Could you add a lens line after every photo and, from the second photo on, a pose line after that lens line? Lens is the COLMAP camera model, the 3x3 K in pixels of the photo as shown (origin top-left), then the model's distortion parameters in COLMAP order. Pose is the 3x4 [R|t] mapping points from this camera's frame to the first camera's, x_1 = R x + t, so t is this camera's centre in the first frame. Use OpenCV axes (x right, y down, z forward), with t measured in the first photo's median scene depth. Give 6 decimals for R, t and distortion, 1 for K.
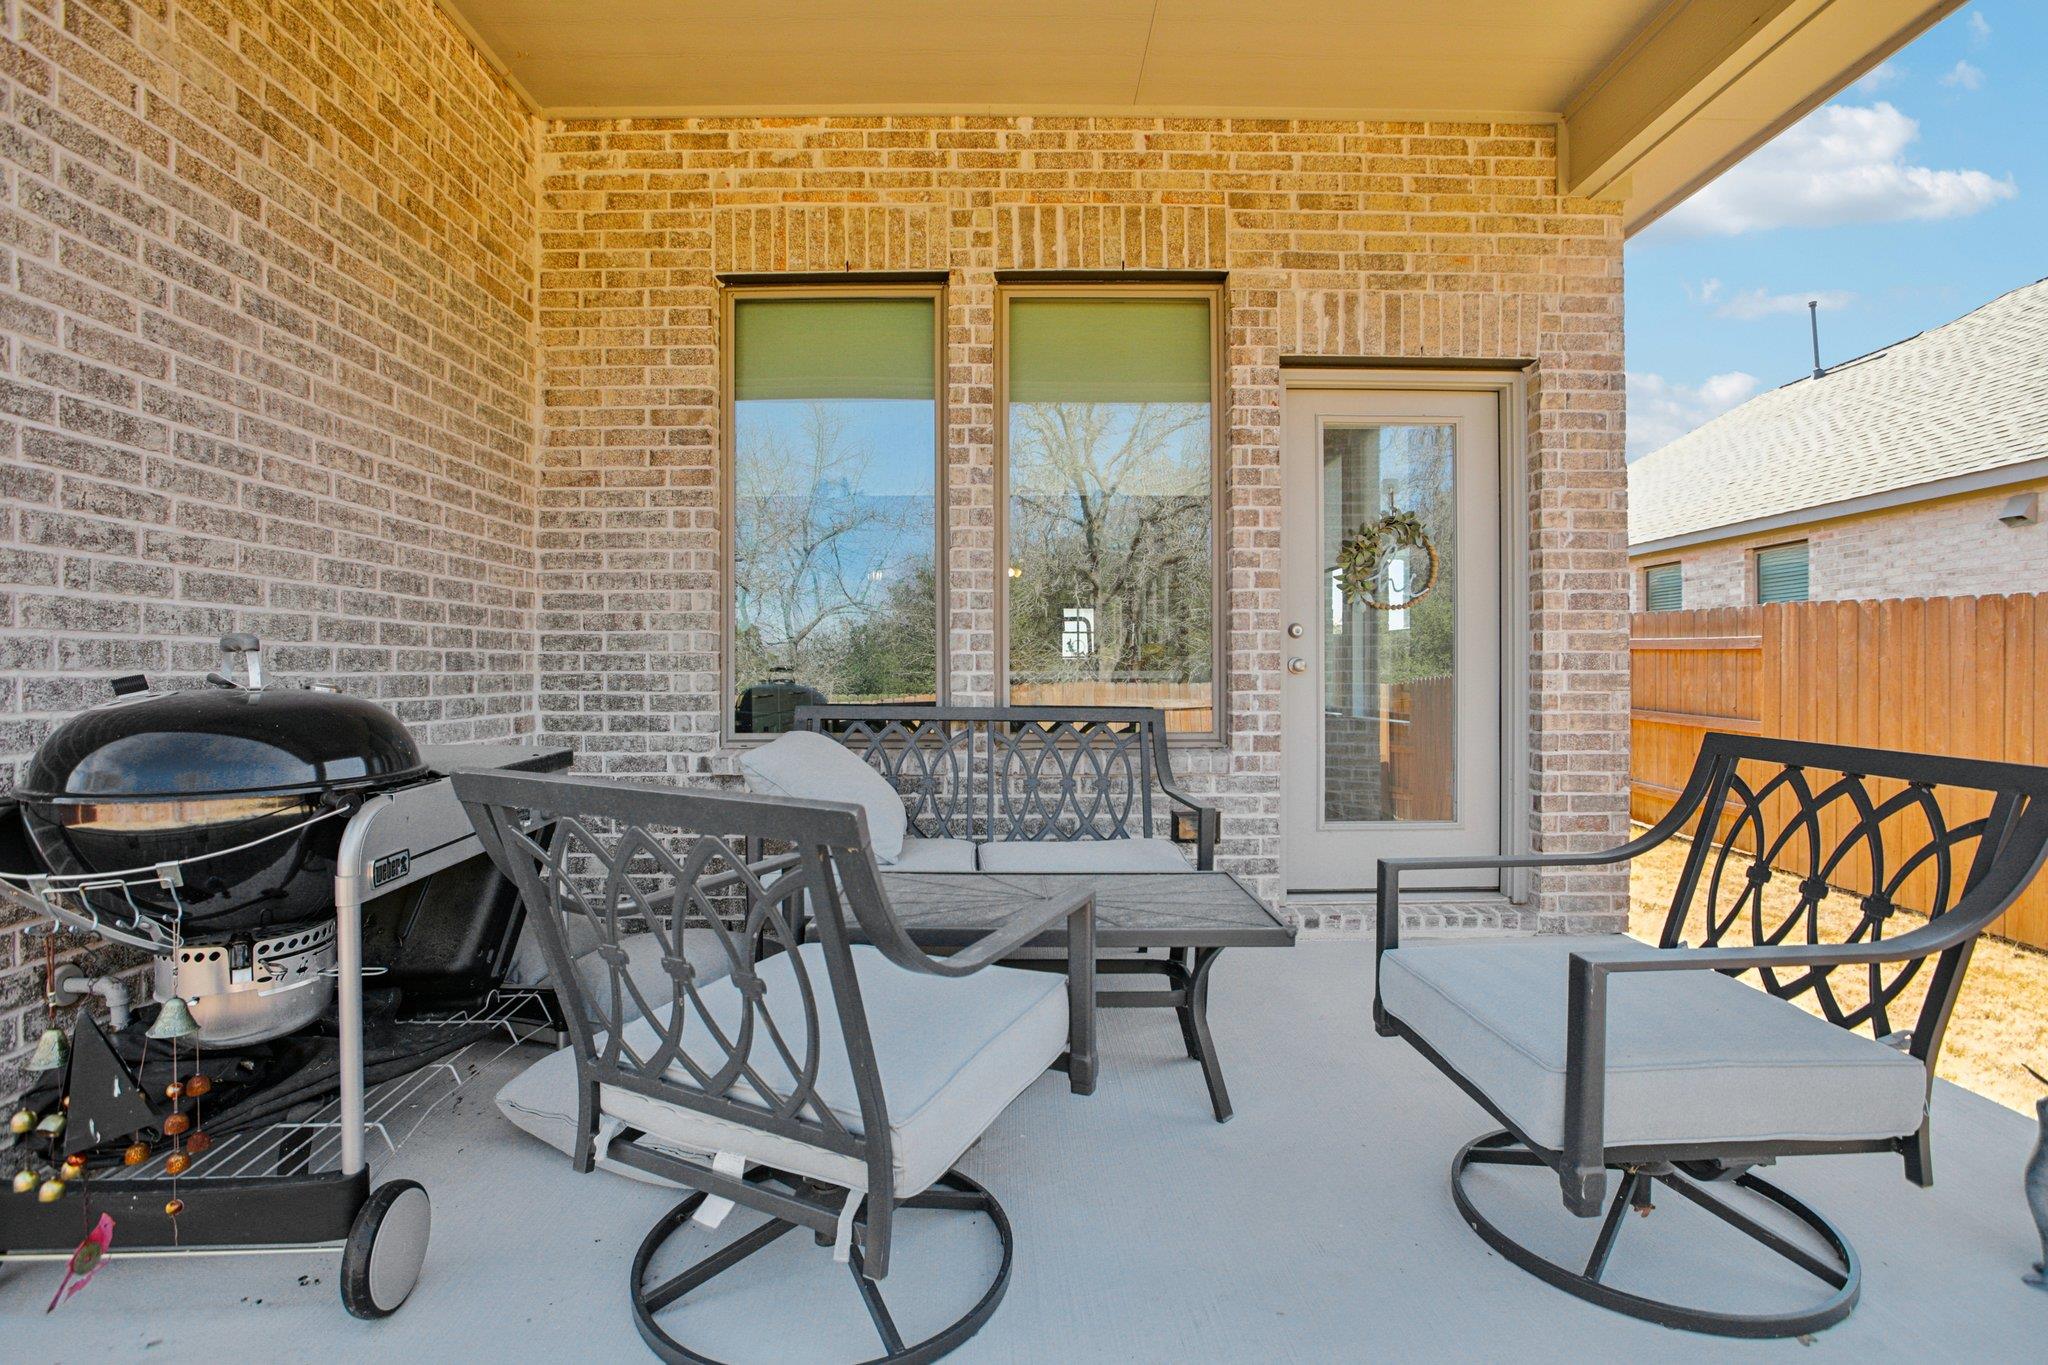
lens RADIAL K [[983.0, 0, 1016.4], [0, 983.0, 674.2], [0, 0, 1]] dist [-0.032025, 0.012023]
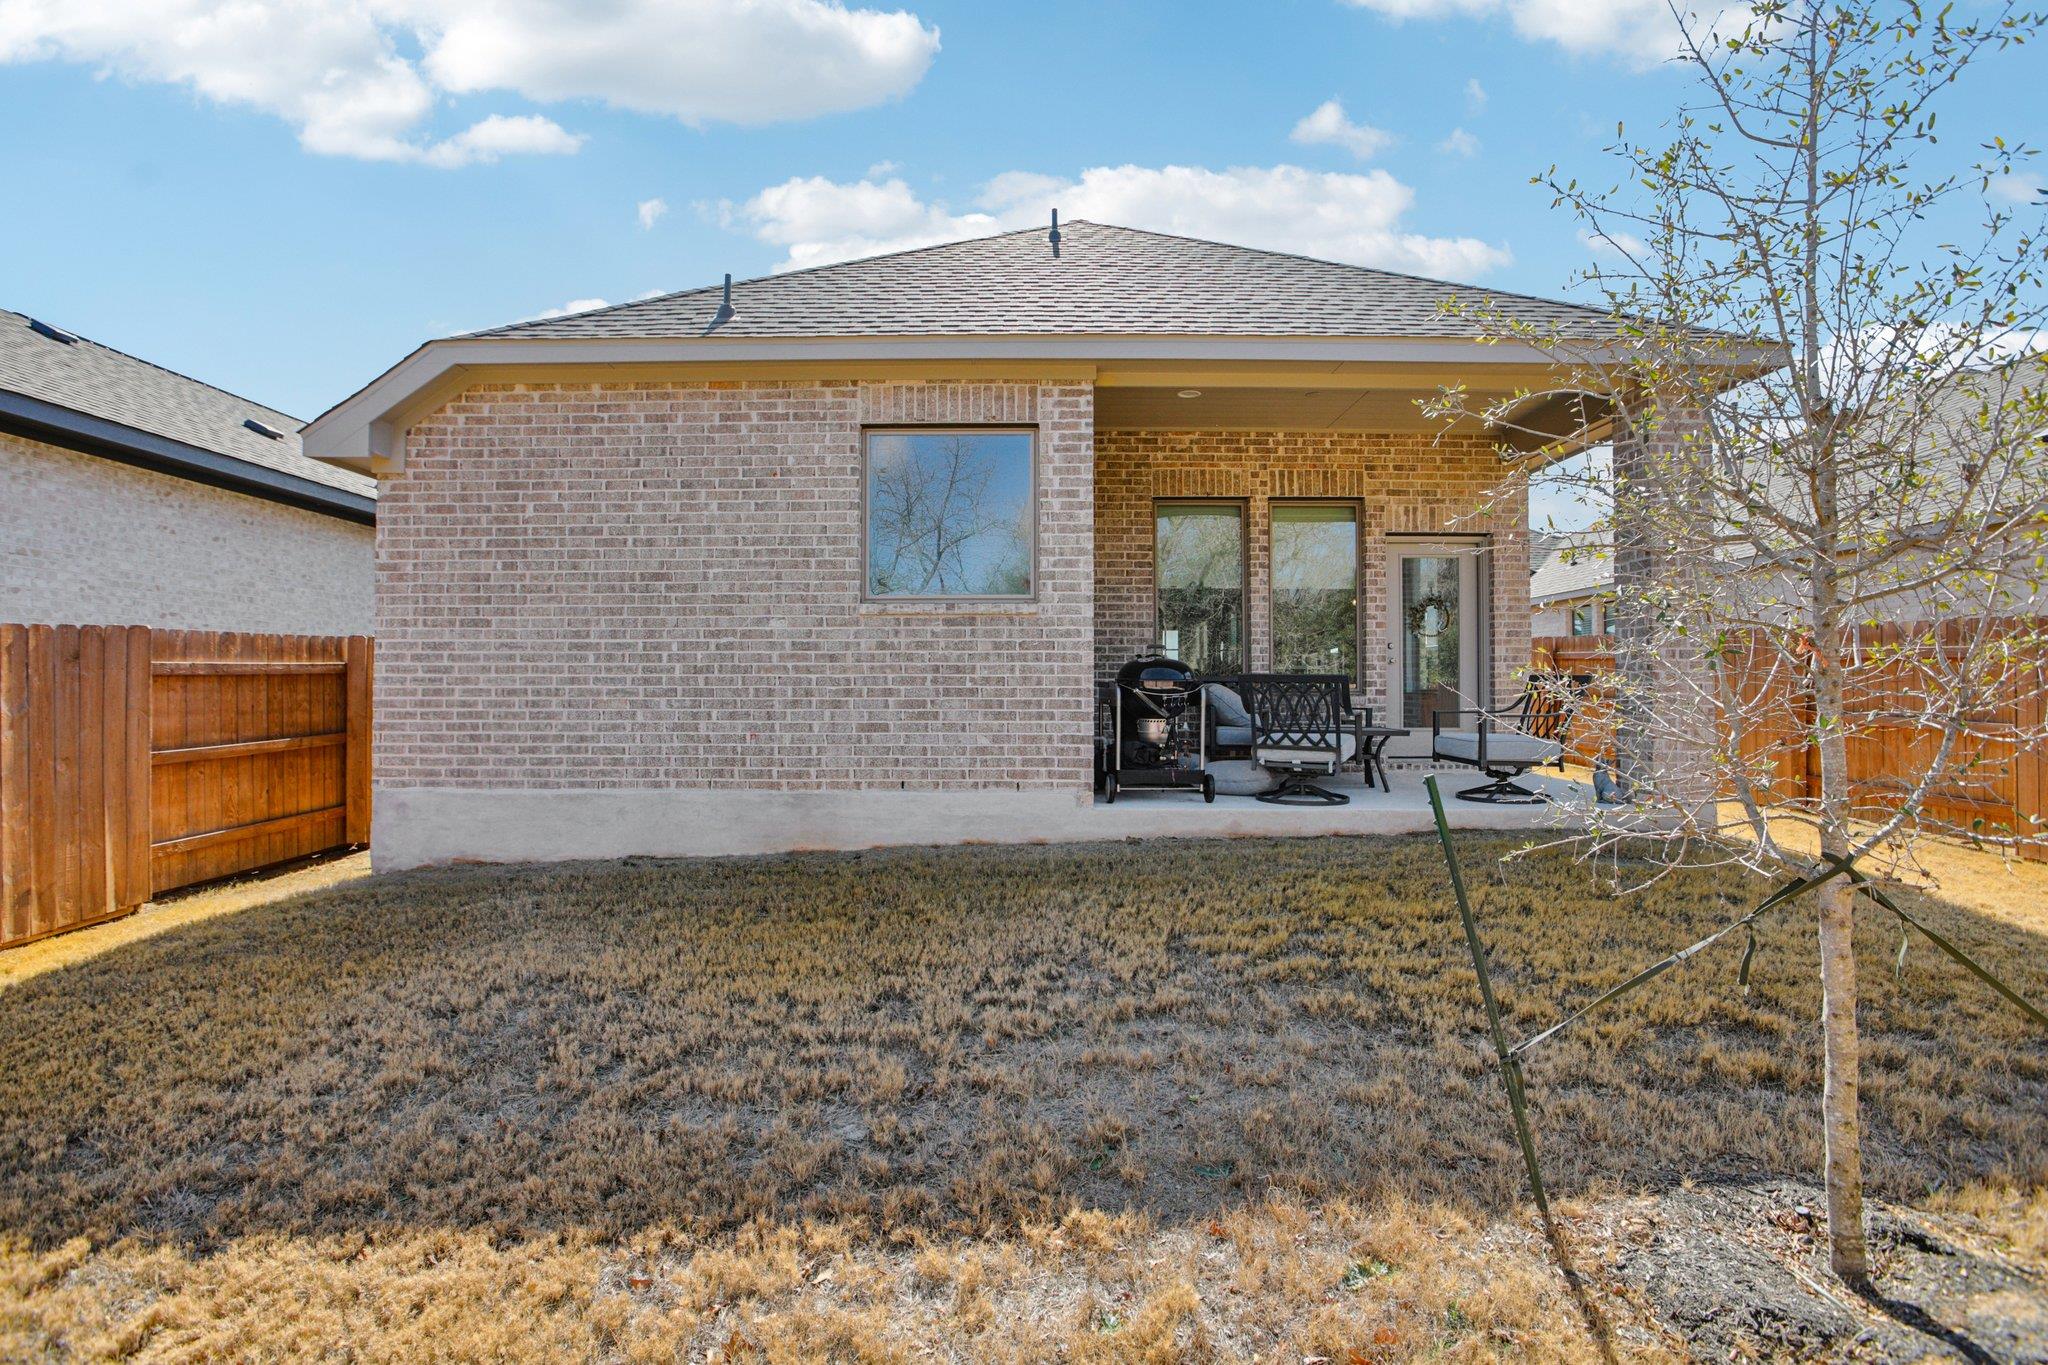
lens RADIAL K [[983.0, 0, 1037.7], [0, 983.0, 679.0], [0, 0, 1]] dist [-0.032025, 0.012023]
pose [[0.999971, 0.001736, 0.007413, -0.609459], [-0.001621, 0.999877, -0.015608, 0.076783], [-0.007439, 0.015595, 0.999851, -1.409226]]
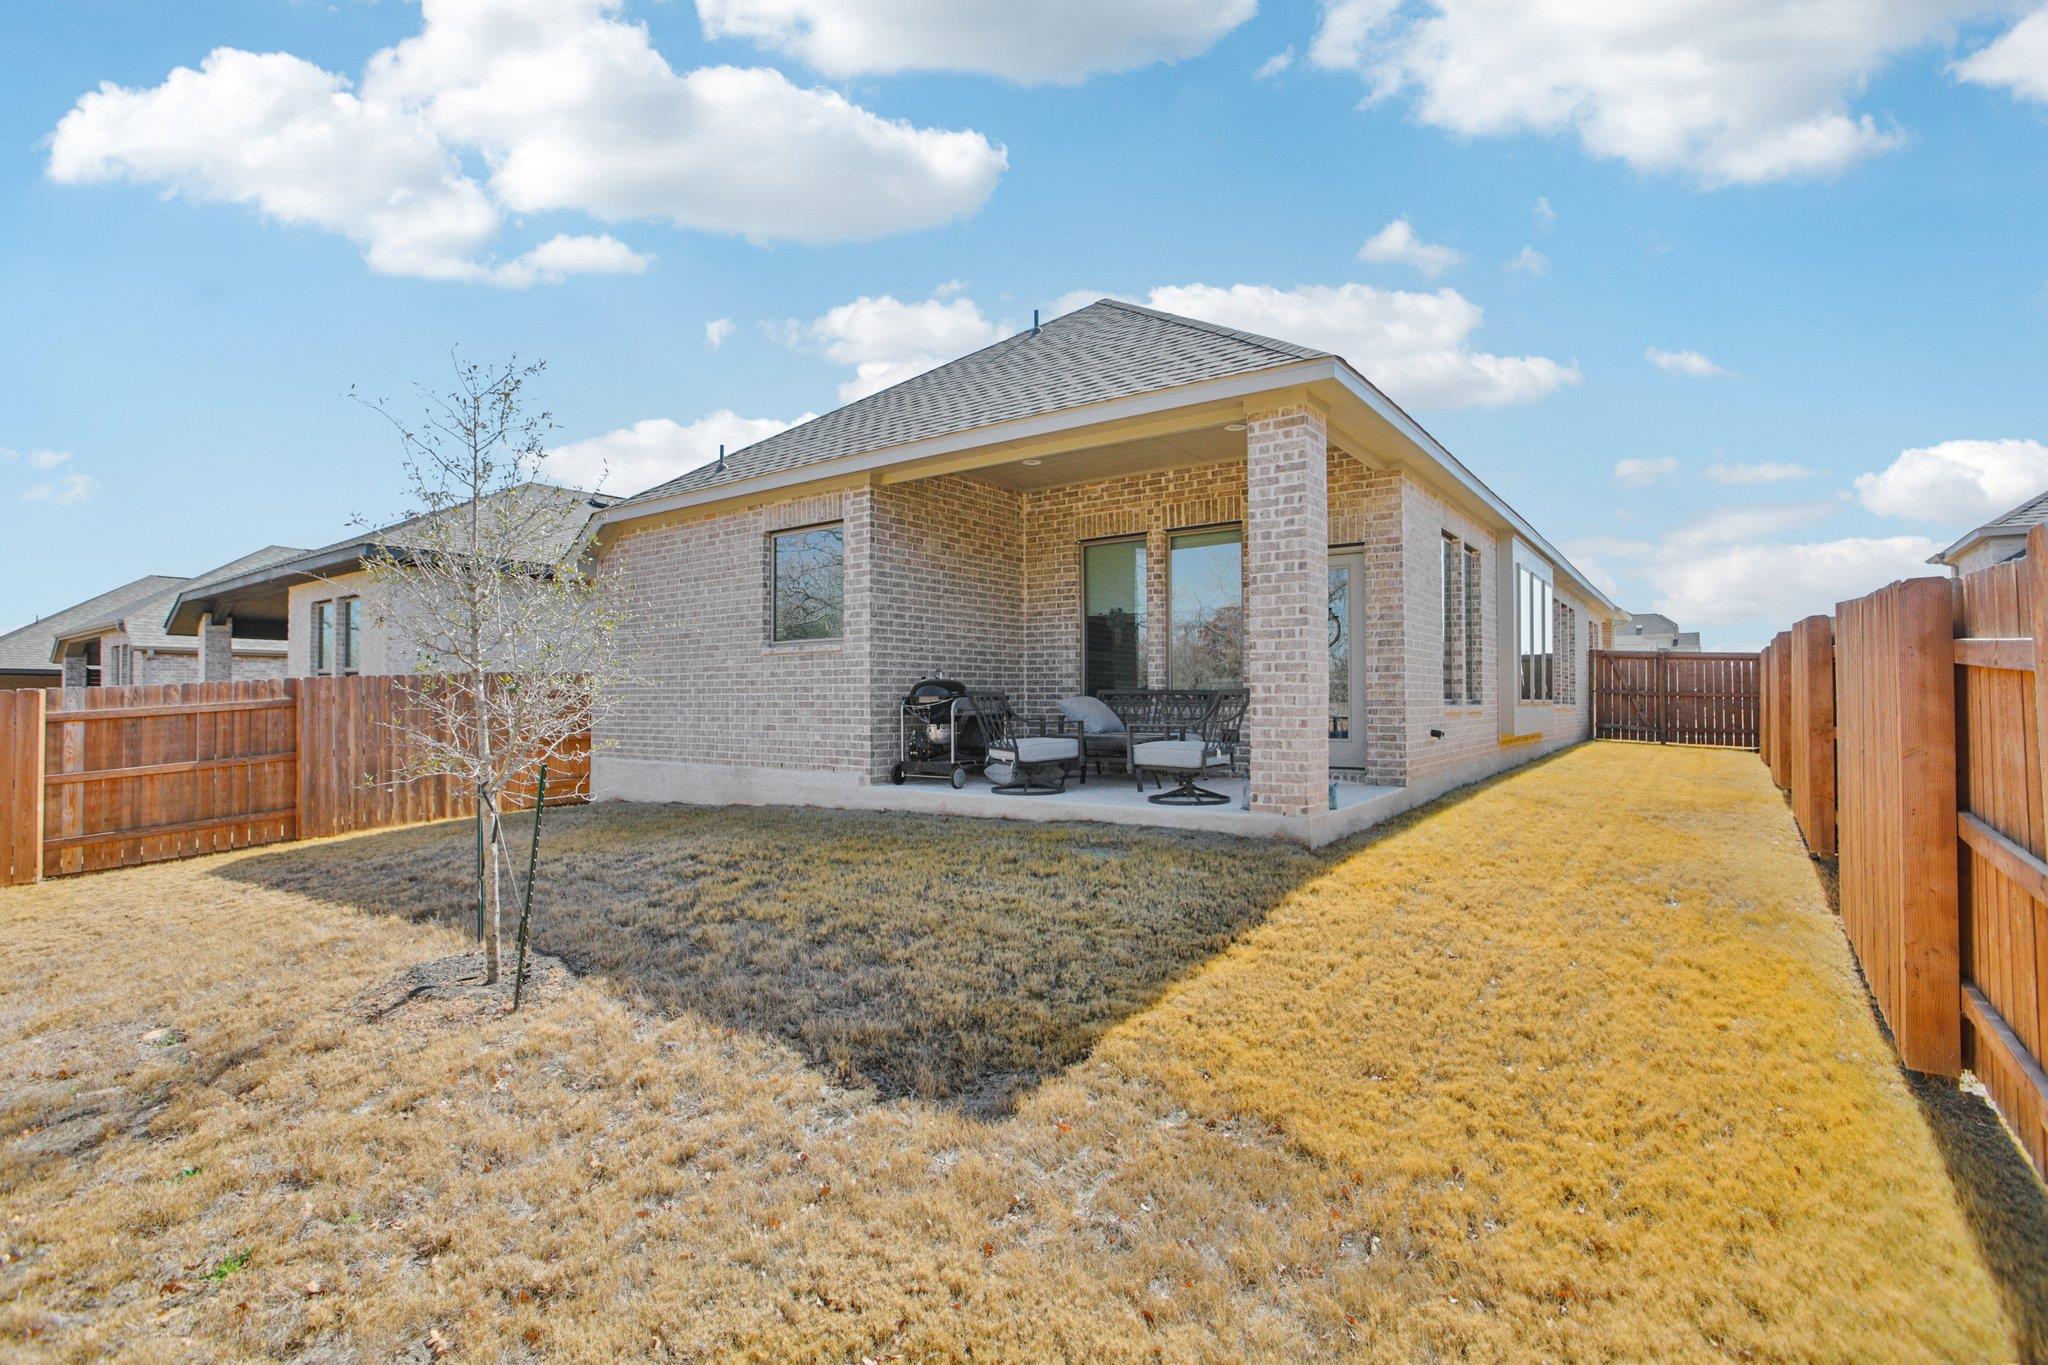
lens RADIAL K [[983.0, 0, 1026.8], [0, 983.0, 688.5], [0, 0, 1]] dist [-0.032025, 0.012023]
pose [[0.806283, -0.008920, -0.591463, 1.286635], [0.001304, 0.999911, -0.013303, 0.065283], [0.591529, 0.009955, 0.806222, -1.417859]]
